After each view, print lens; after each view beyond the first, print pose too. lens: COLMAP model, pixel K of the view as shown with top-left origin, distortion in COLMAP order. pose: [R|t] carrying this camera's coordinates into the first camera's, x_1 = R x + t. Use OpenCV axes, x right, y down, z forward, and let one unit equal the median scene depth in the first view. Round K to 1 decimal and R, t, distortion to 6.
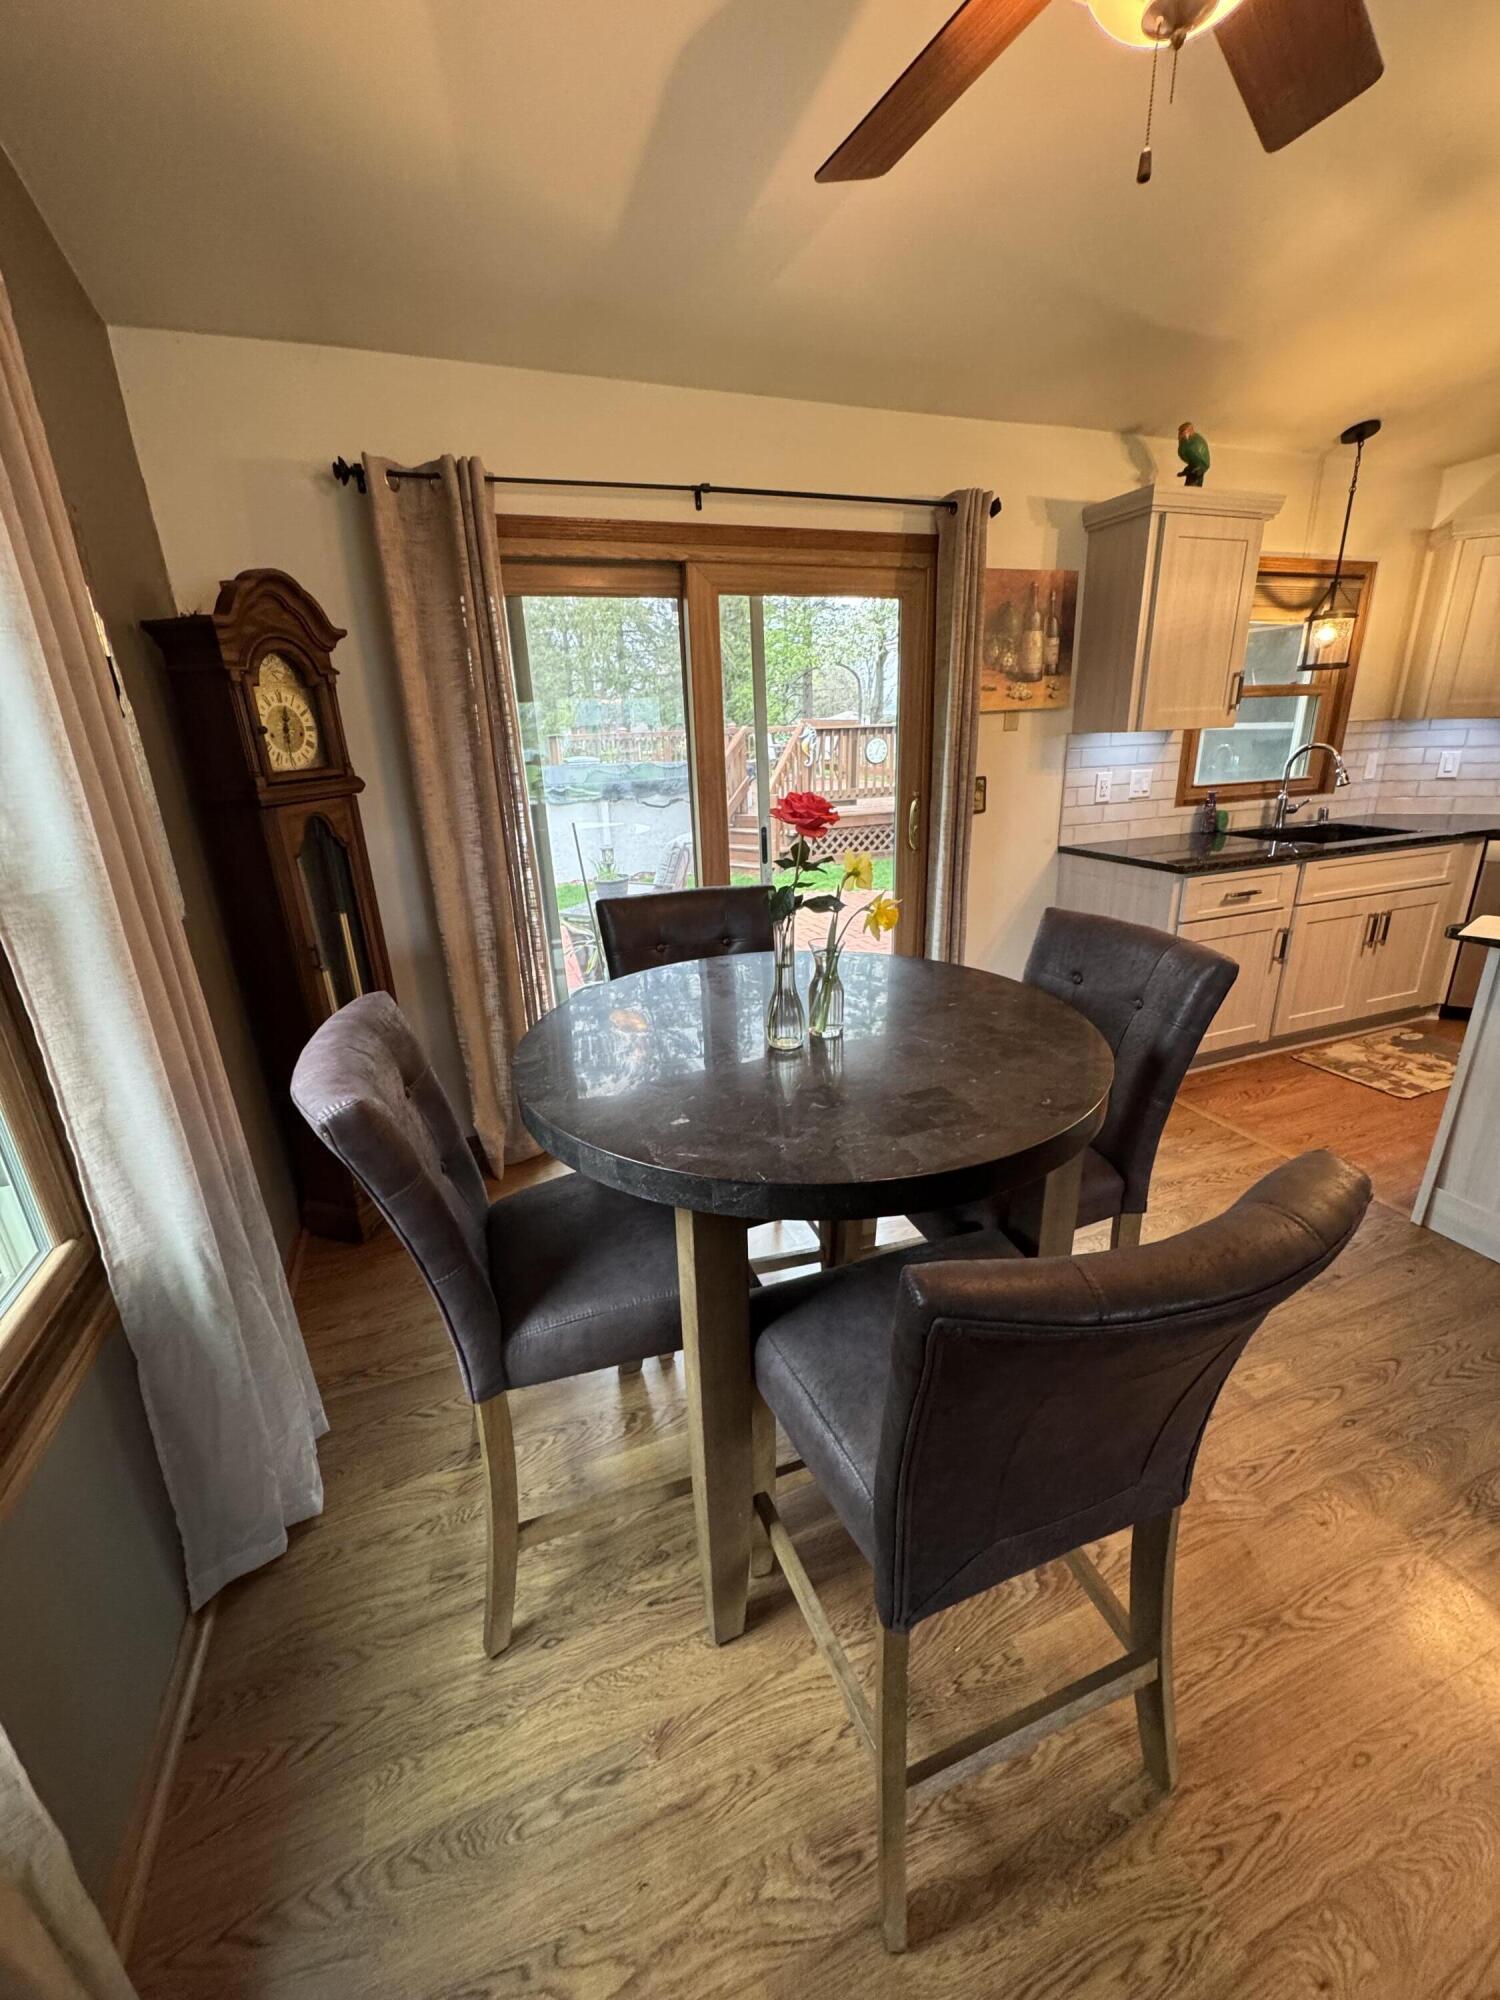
lens RADIAL K [[804.8, 0, 754.2], [0, 804.8, 994.3], [0, 0, 1]] dist [-0.002611, -0.000295]
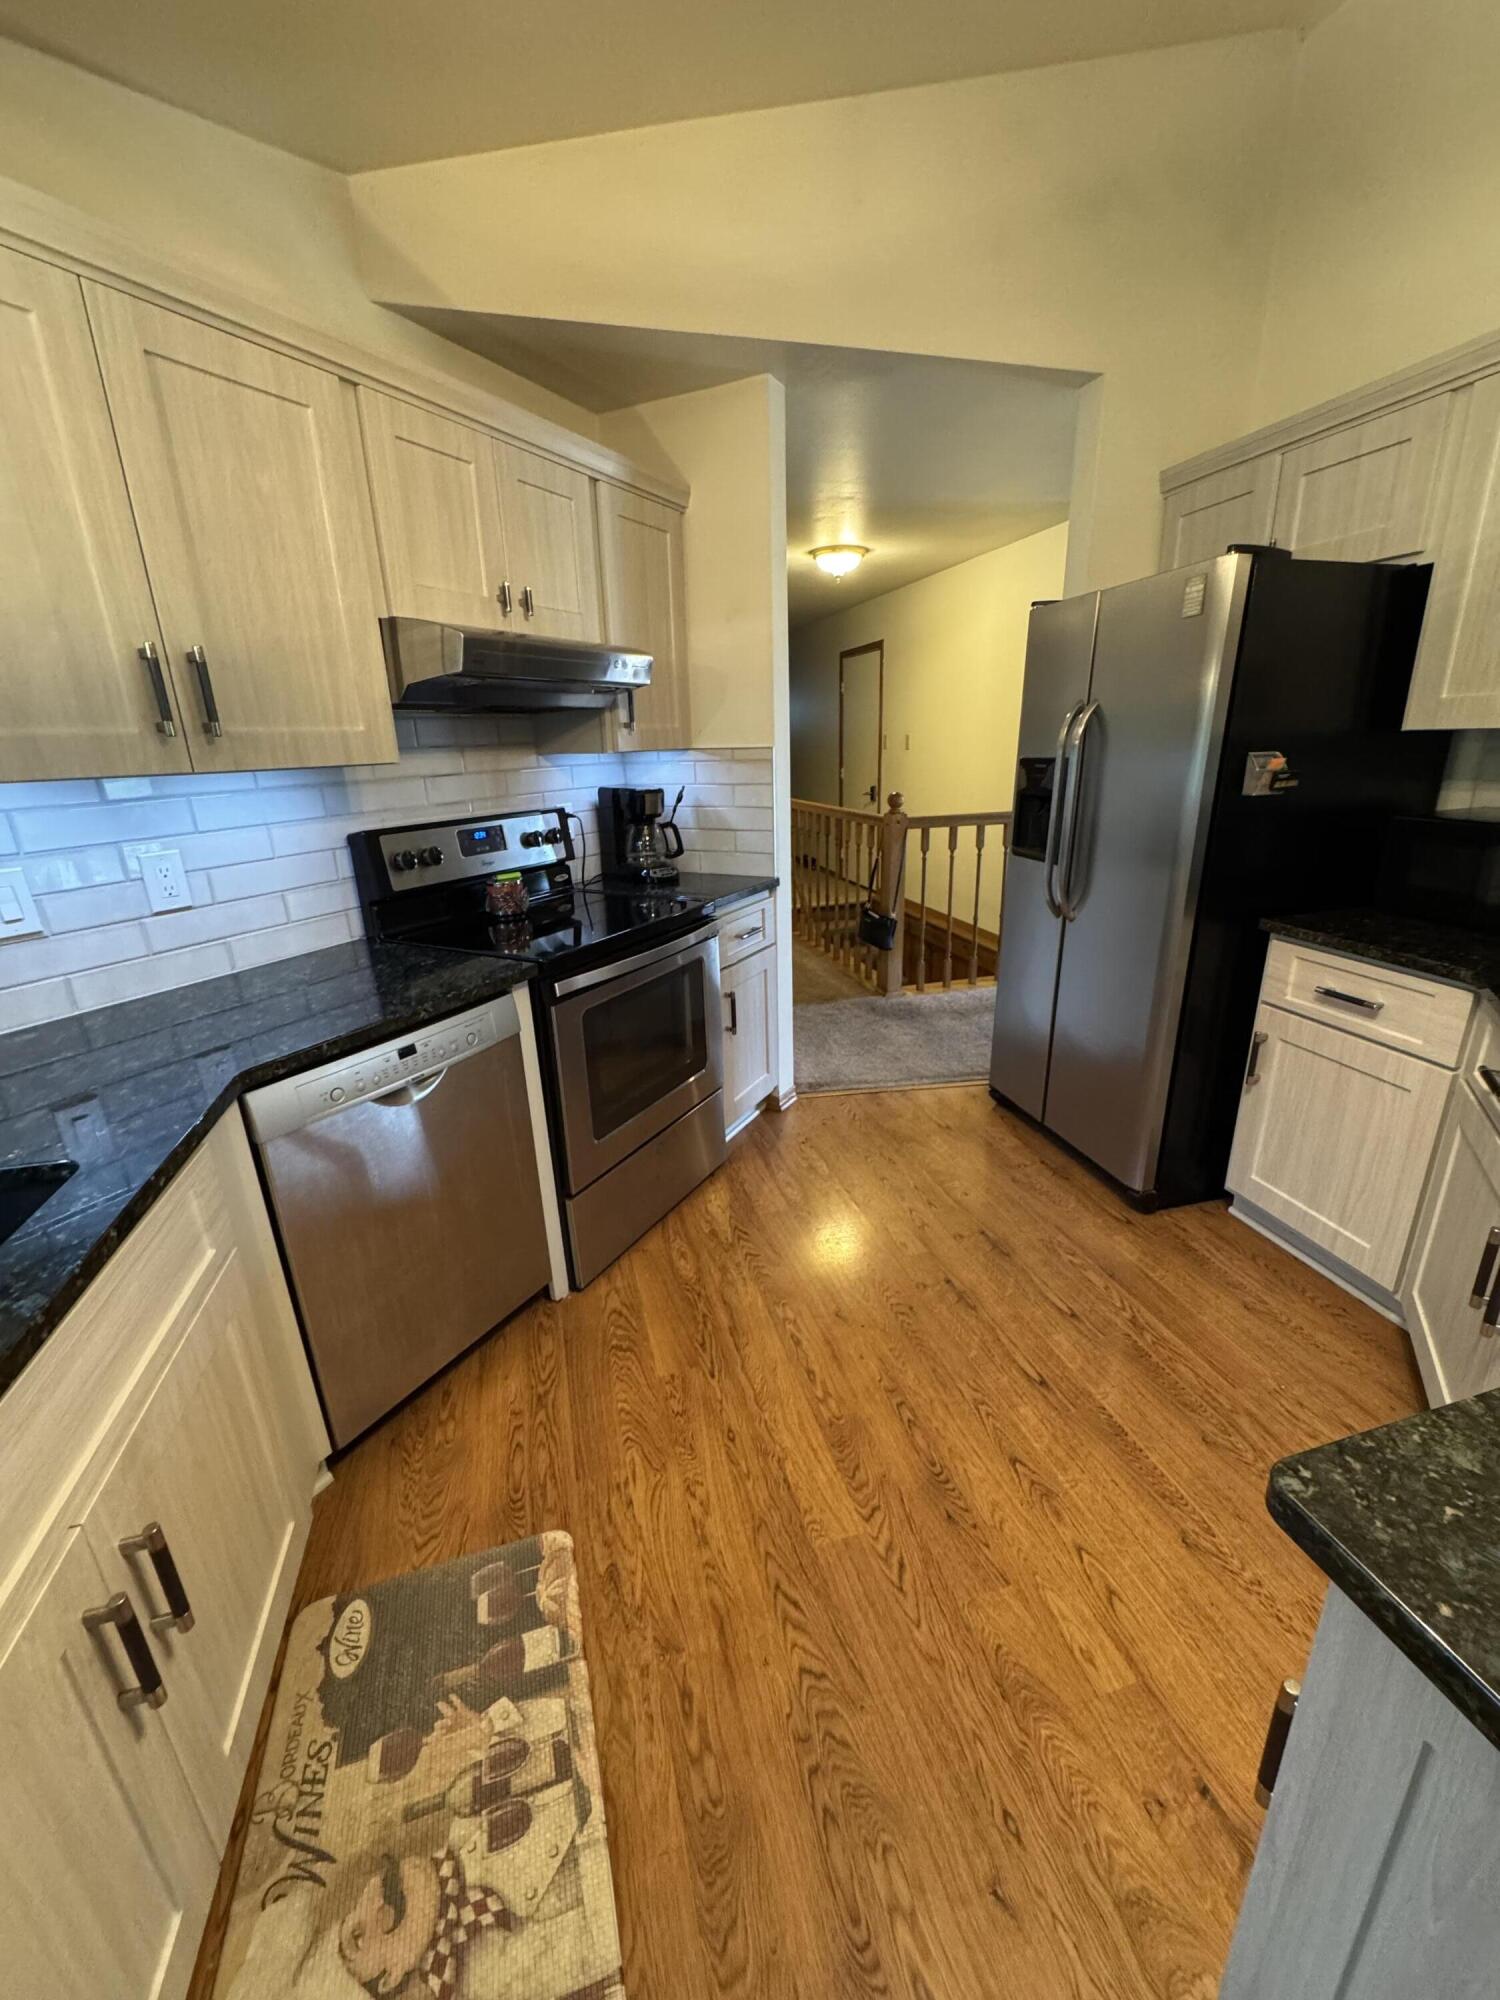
lens RADIAL K [[794.6, 0, 750.0], [0, 794.6, 1000.0], [0, 0, 1]] dist [-0.001103, -0.000245]
pose [[0.088805, -0.287653, 0.953609, 0.584261], [0.348425, 0.905876, 0.240808, -0.235594], [-0.933121, 0.310876, 0.180672, 0.687358]]
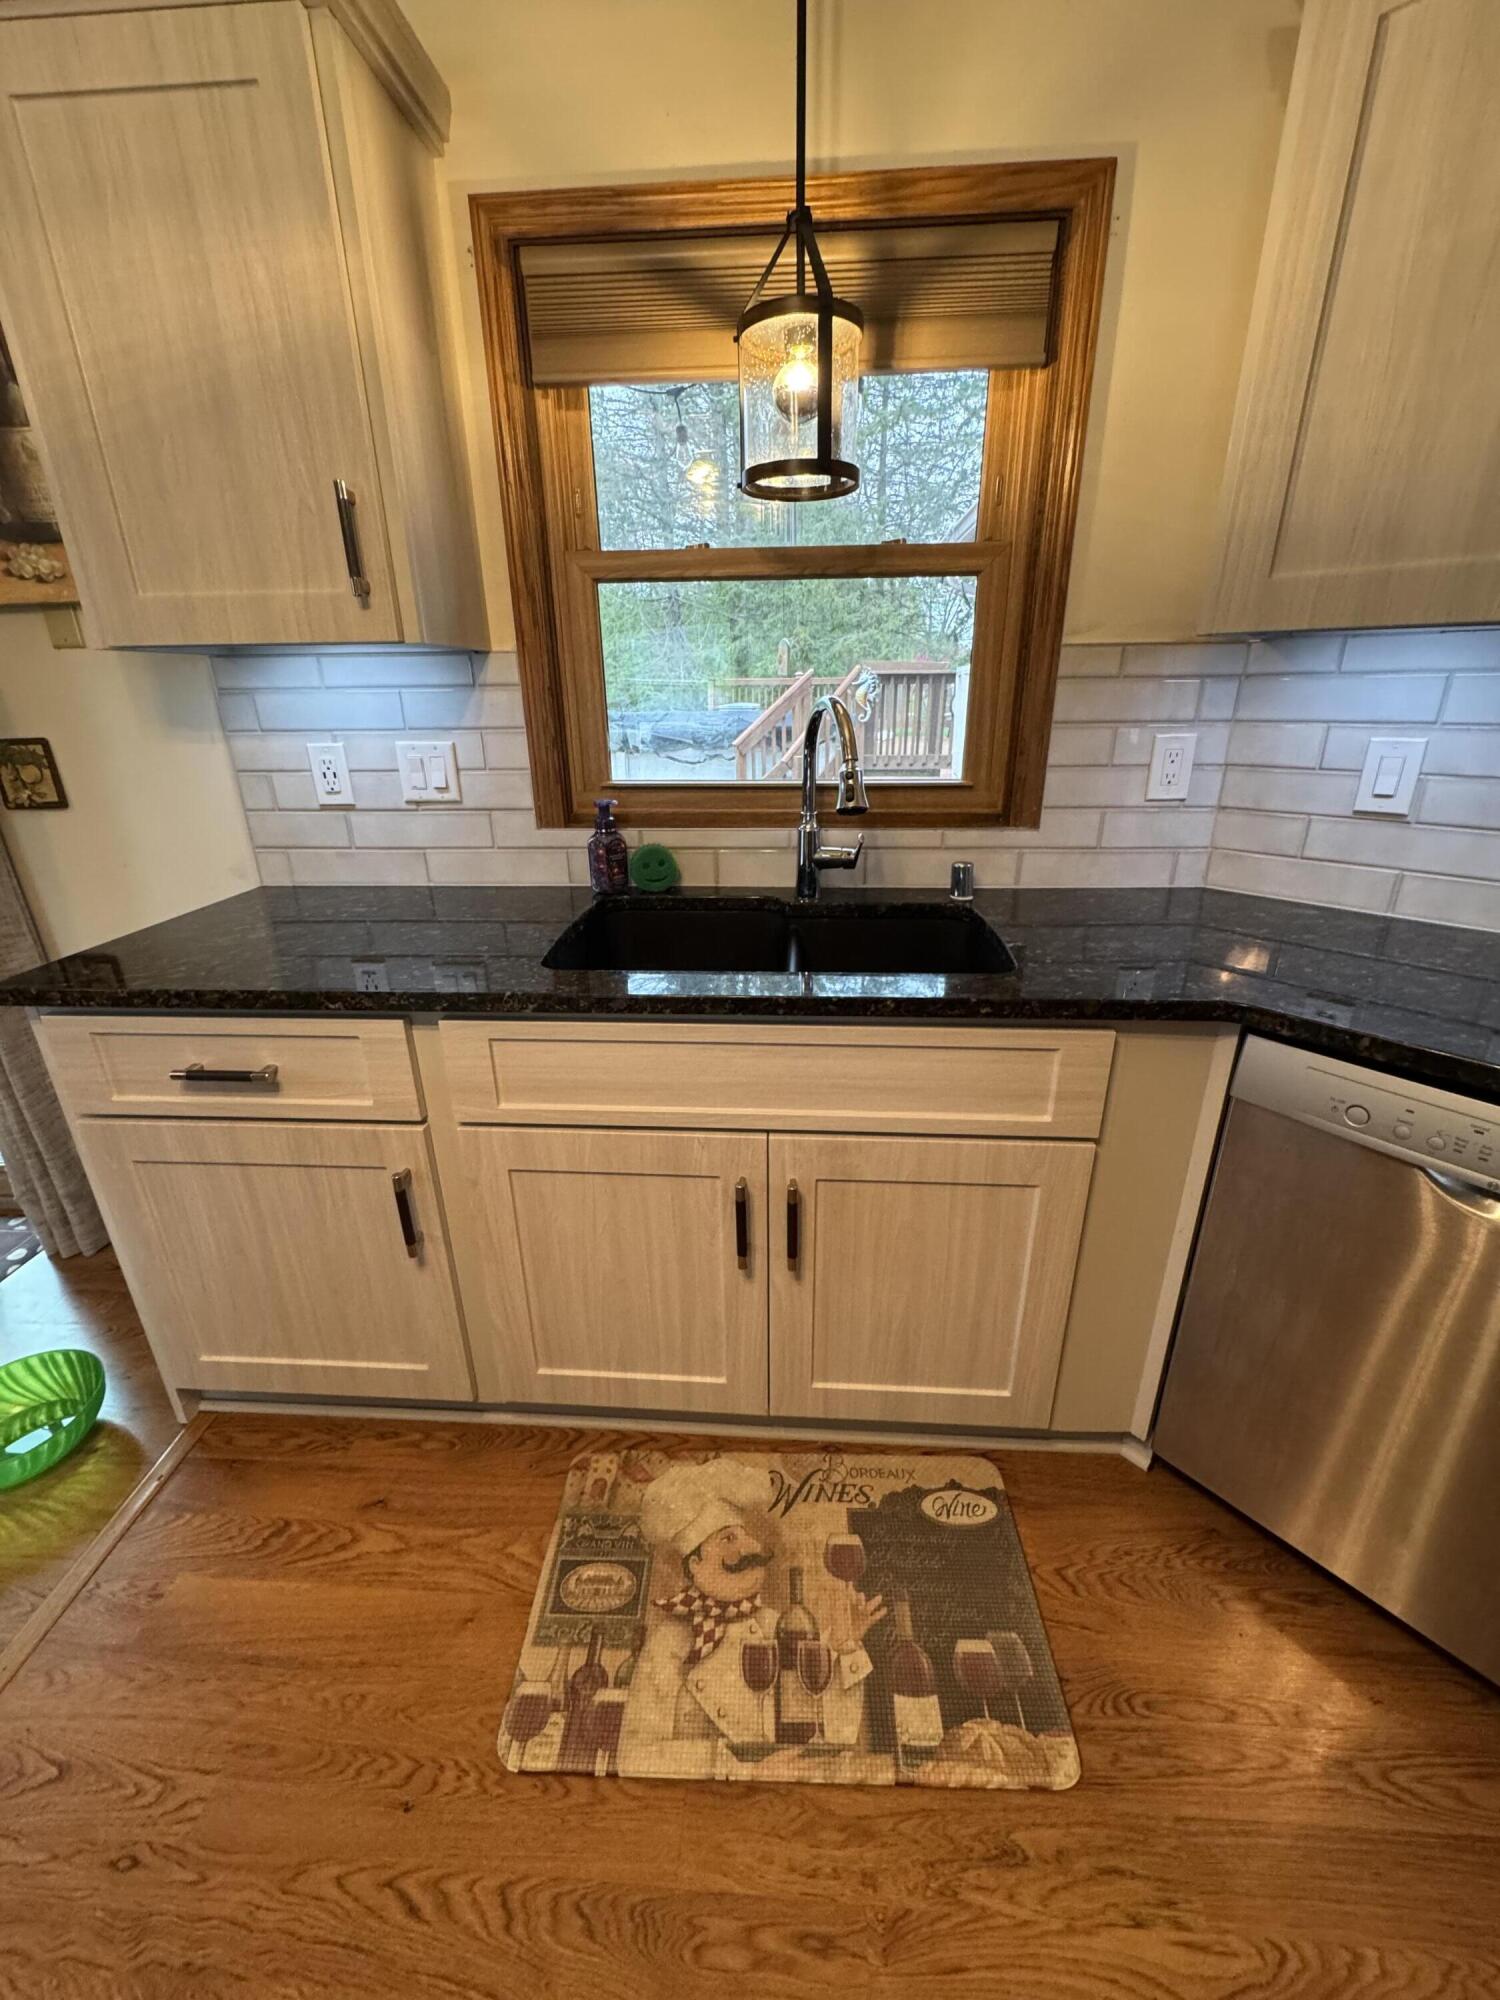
lens RADIAL K [[804.8, 0, 754.2], [0, 804.8, 994.3], [0, 0, 1]] dist [-0.002611, -0.000295]
pose [[0.910804, 0.170508, -0.375983, 0.844261], [-0.149524, 0.985137, 0.084544, -0.201285], [0.384810, -0.020784, 0.922762, 0.635637]]
